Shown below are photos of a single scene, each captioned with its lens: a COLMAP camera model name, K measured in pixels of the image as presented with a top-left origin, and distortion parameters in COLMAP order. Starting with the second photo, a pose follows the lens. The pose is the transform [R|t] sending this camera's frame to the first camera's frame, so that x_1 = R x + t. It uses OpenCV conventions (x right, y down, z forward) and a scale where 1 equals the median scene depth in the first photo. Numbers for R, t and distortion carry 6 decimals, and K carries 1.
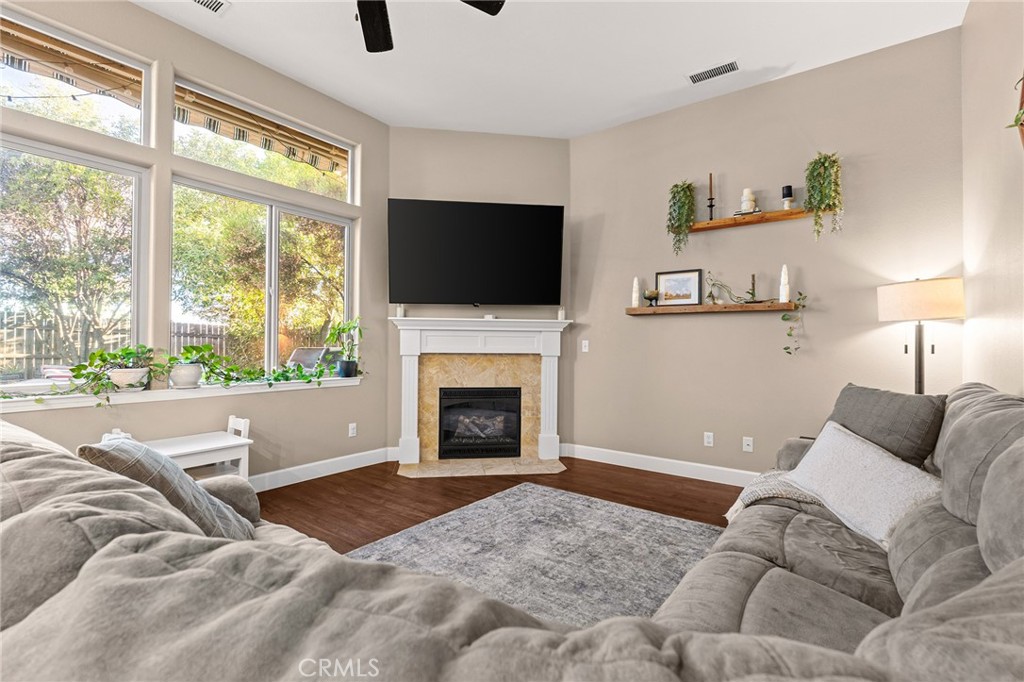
lens RADIAL K [[454.9, 0, 512.0], [0, 454.9, 341.0], [0, 0, 1]] dist [-0.001663, -0.000078]
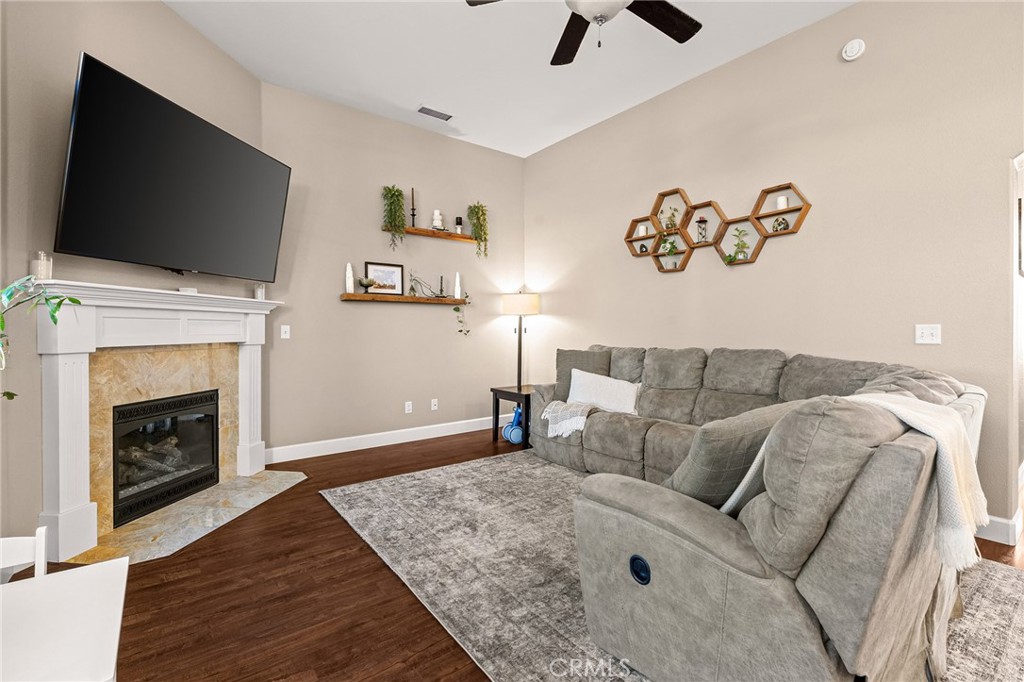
lens RADIAL K [[467.9, 0, 513.2], [0, 467.9, 331.2], [0, 0, 1]] dist [-0.000851, -0.000022]
pose [[0.267500, -0.011190, 0.963493, -0.688692], [-0.000221, 0.999932, 0.011675, -0.000575], [-0.963558, -0.003336, 0.267479, 0.400680]]
